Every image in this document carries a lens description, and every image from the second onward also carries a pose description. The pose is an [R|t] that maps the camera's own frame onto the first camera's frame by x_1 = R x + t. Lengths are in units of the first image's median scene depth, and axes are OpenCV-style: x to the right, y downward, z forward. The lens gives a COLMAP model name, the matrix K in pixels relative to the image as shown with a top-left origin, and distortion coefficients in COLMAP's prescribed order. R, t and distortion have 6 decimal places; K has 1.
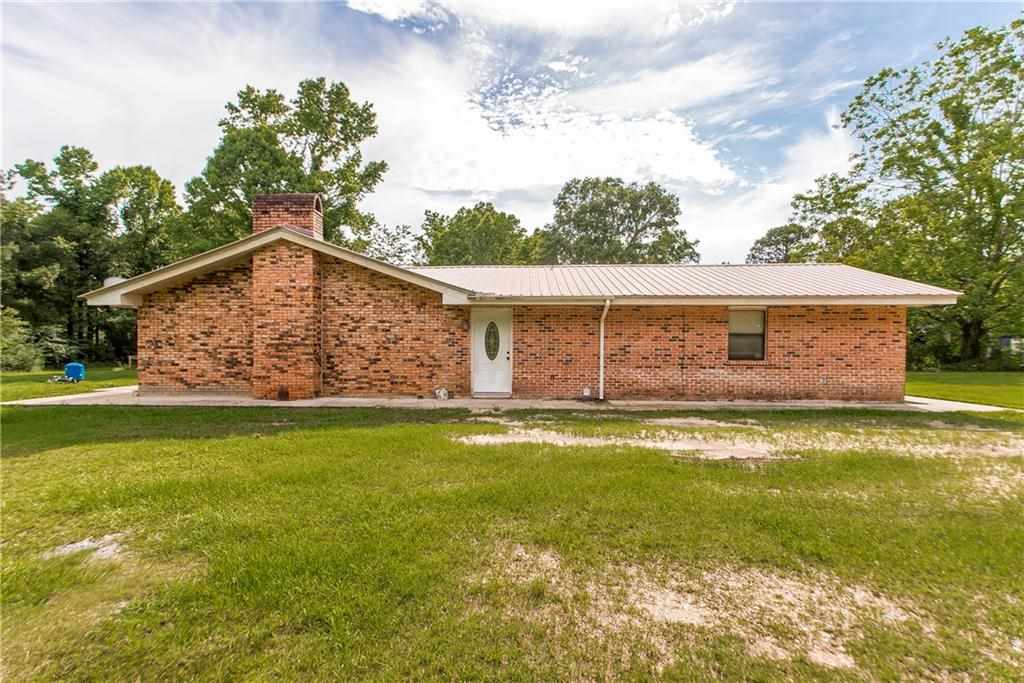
lens RADIAL K [[459.9, 0, 502.9], [0, 459.9, 346.7], [0, 0, 1]] dist [0.024371, -0.002427]
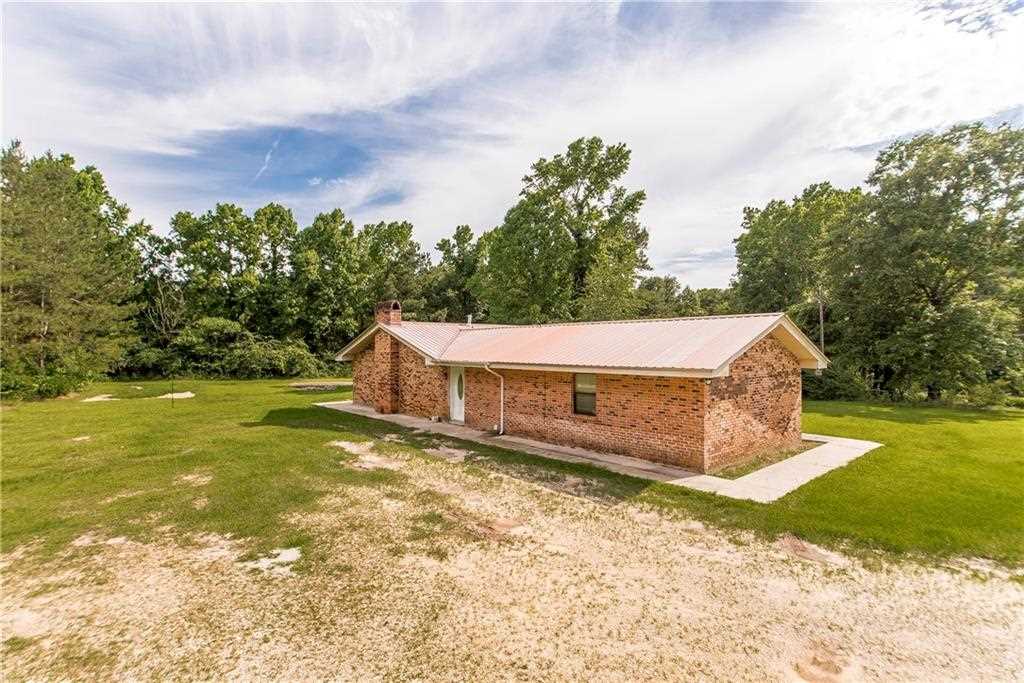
lens RADIAL K [[498.7, 0, 512.6], [0, 498.7, 342.1], [0, 0, 1]] dist [0.001061, -0.000532]
pose [[0.710934, -0.010013, -0.703188, 1.242619], [0.001480, 0.999918, -0.012742, -0.137451], [0.703257, 0.008018, 0.710890, -0.051256]]
